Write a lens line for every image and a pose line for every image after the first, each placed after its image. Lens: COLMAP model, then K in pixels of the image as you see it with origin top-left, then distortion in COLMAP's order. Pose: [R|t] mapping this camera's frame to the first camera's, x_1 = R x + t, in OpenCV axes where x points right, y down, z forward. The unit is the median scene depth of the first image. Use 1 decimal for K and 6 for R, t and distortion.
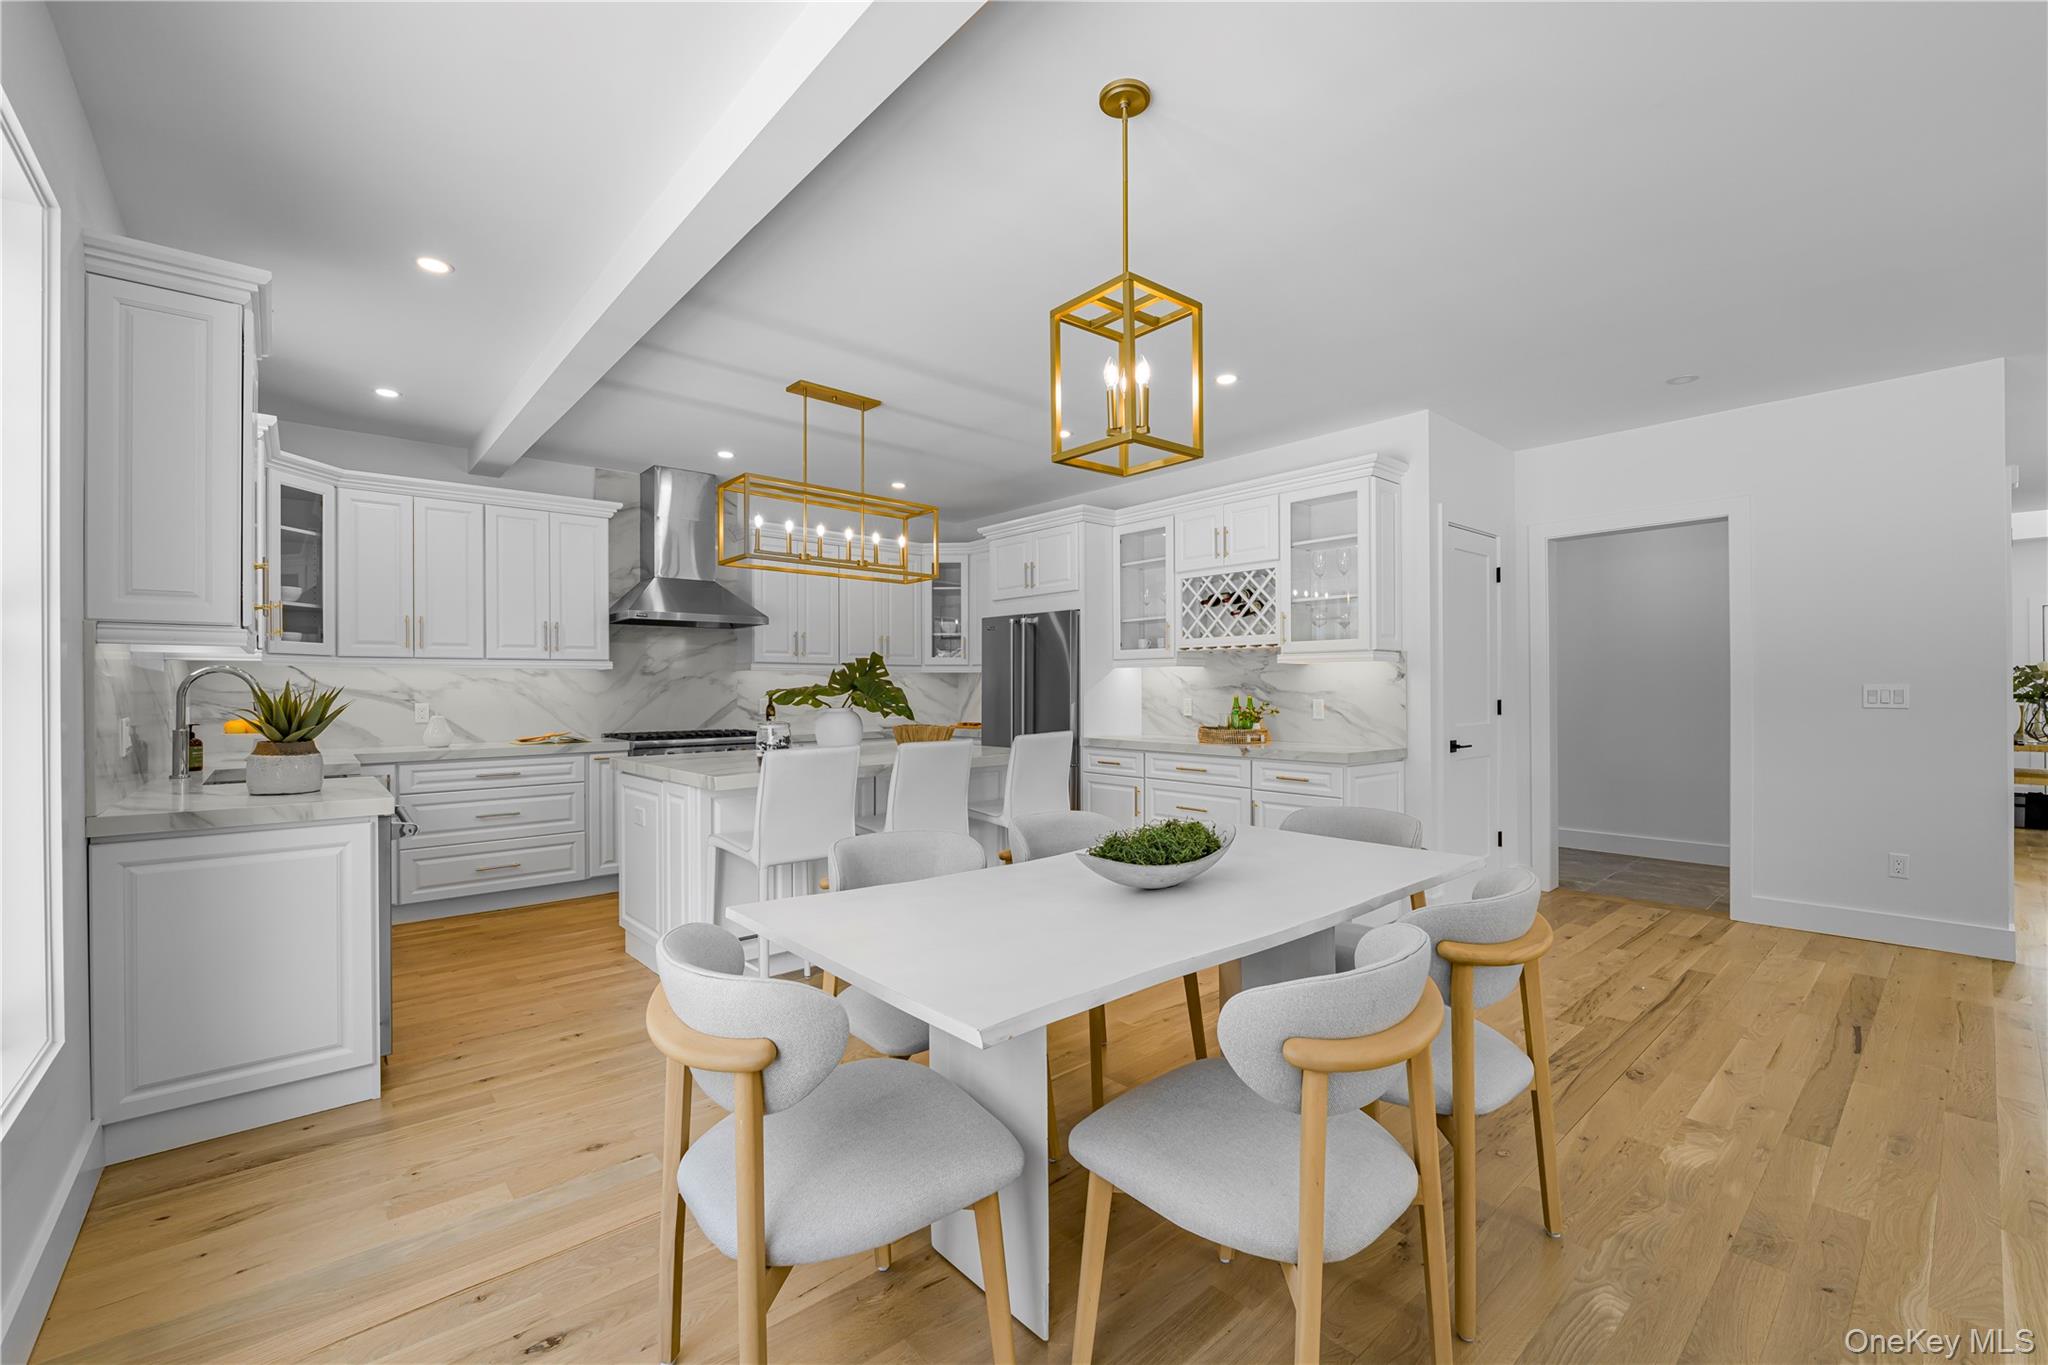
lens RADIAL K [[847.6, 0, 1039.7], [0, 847.6, 687.3], [0, 0, 1]] dist [-0.008643, -0.001660]
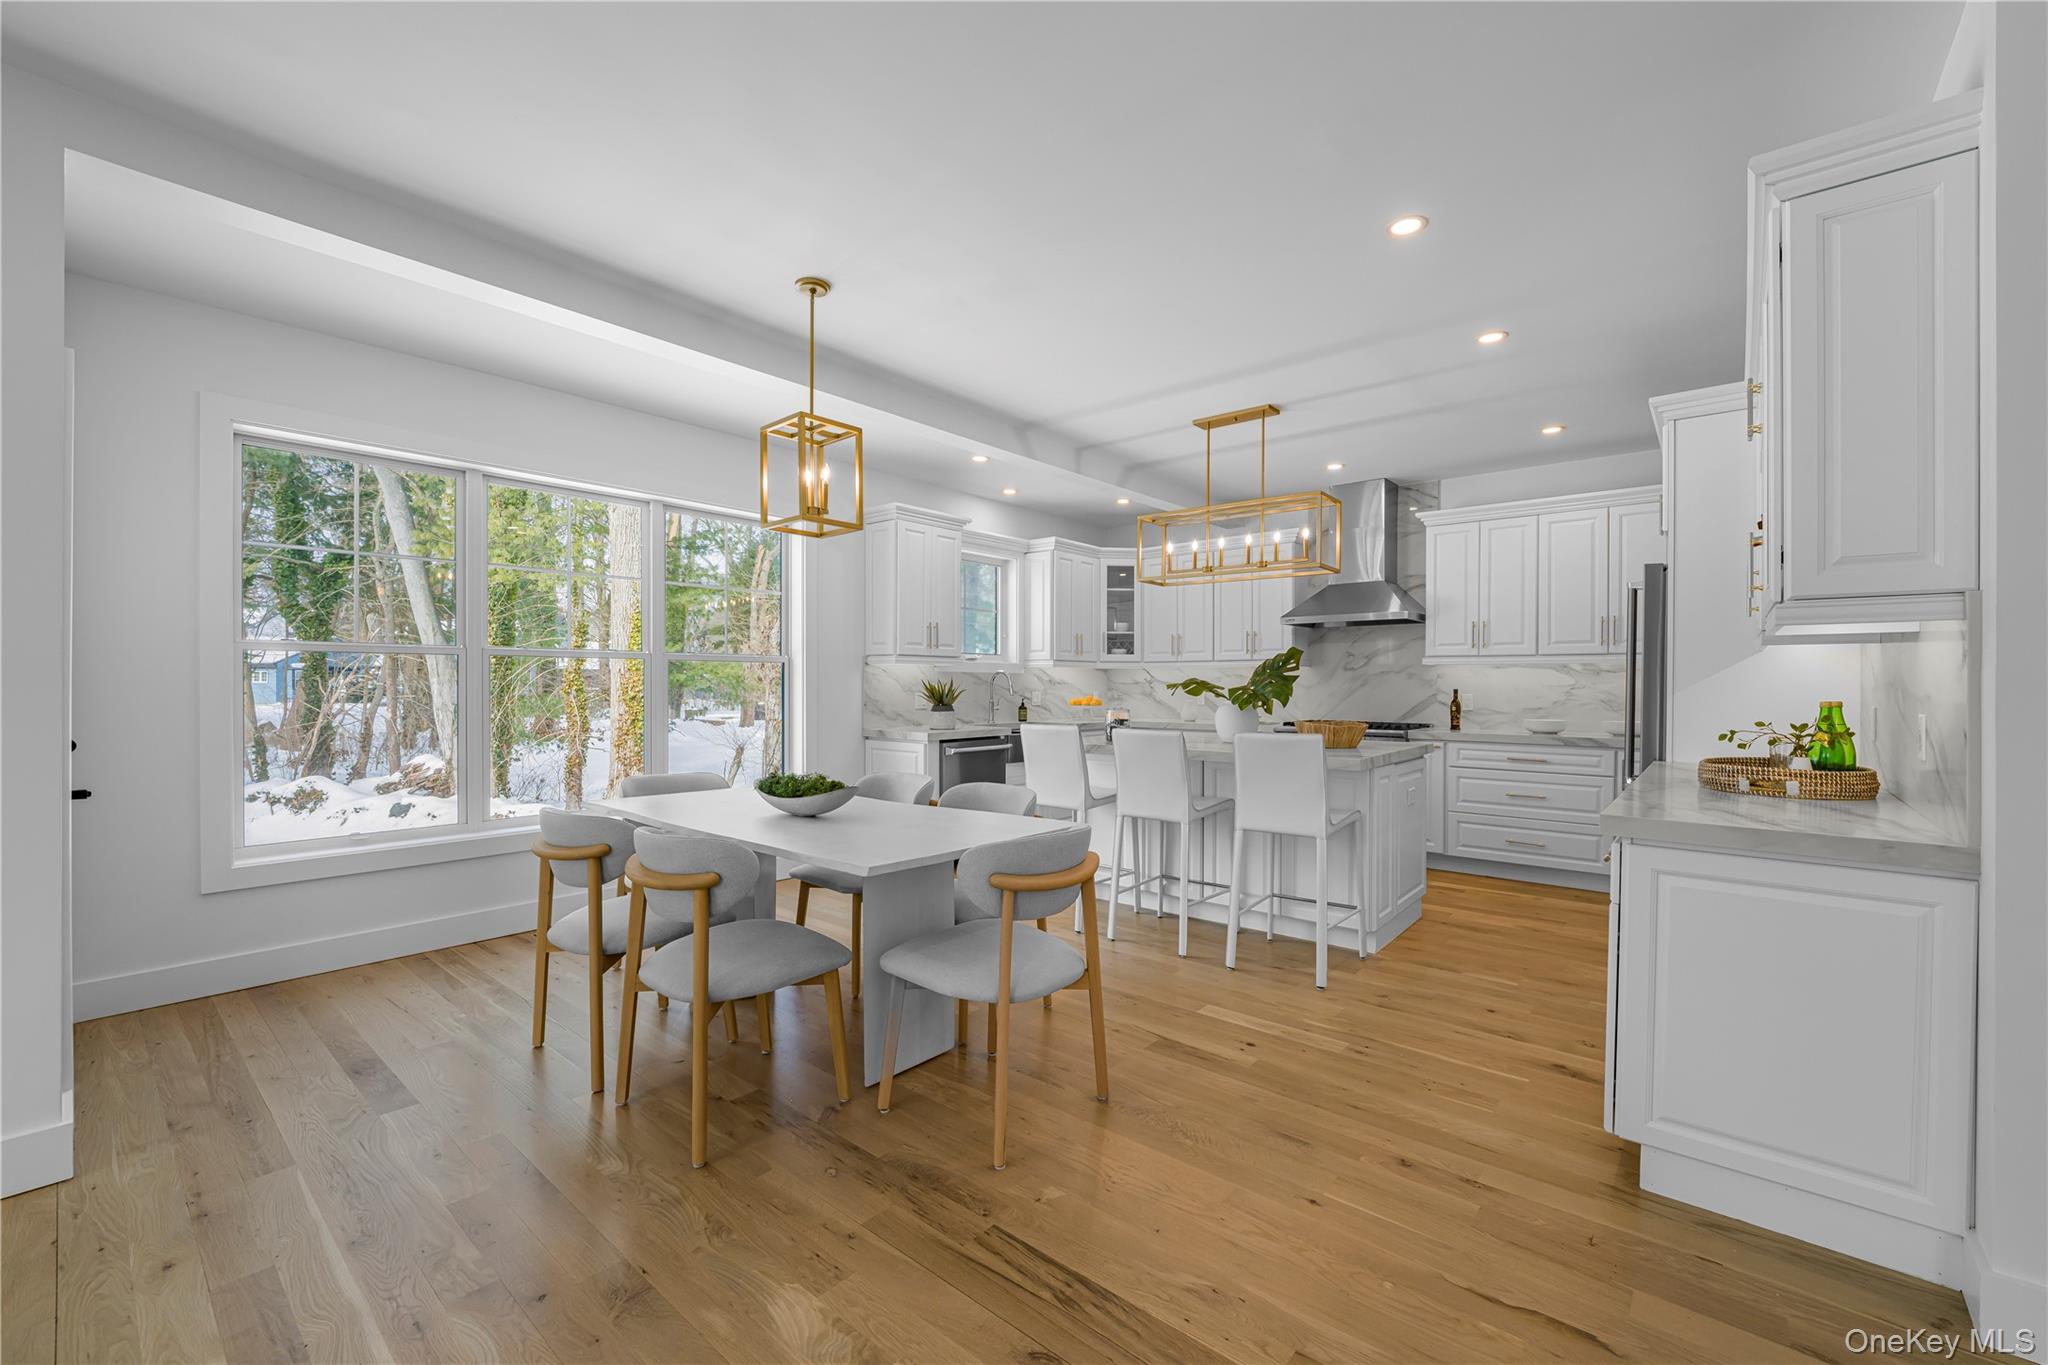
lens RADIAL K [[847.6, 0, 1030.0], [0, 847.6, 683.8], [0, 0, 1]] dist [-0.008643, -0.001660]
pose [[0.132688, 0.004832, -0.991146, 0.700142], [-0.003423, 0.999984, 0.004417, -0.000439], [0.991152, 0.002806, 0.132703, 0.504525]]
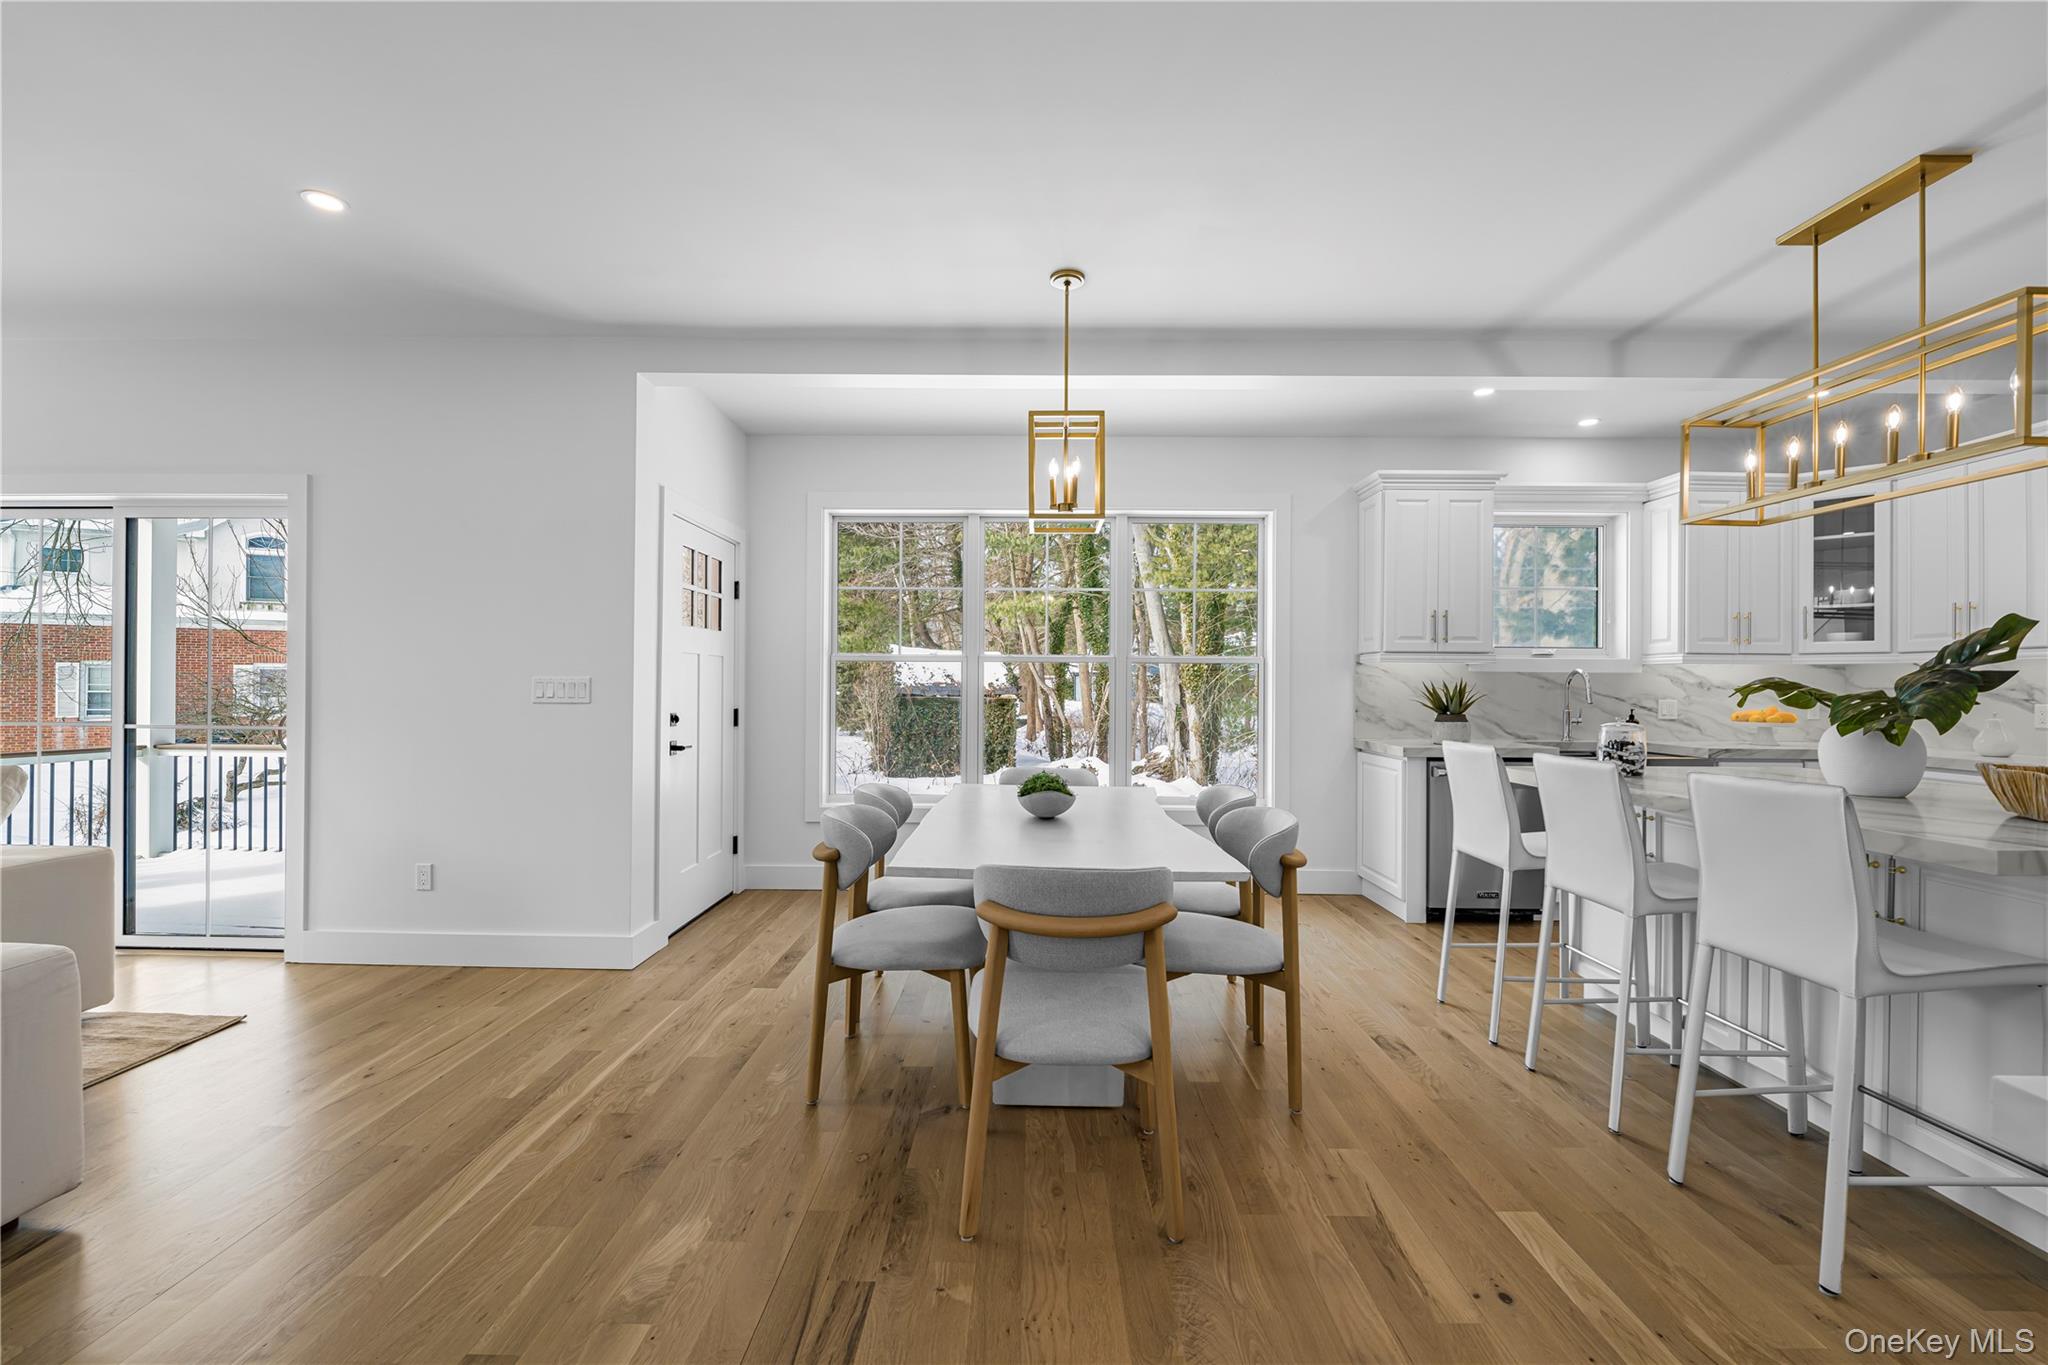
lens RADIAL K [[847.6, 0, 1007.5], [0, 847.6, 680.2], [0, 0, 1]] dist [-0.008643, -0.001660]
pose [[-0.687903, -0.003999, -0.725792, 0.527633], [-0.003874, 0.999991, -0.001838, 0.001522], [0.725792, 0.001547, -0.687912, 0.825701]]
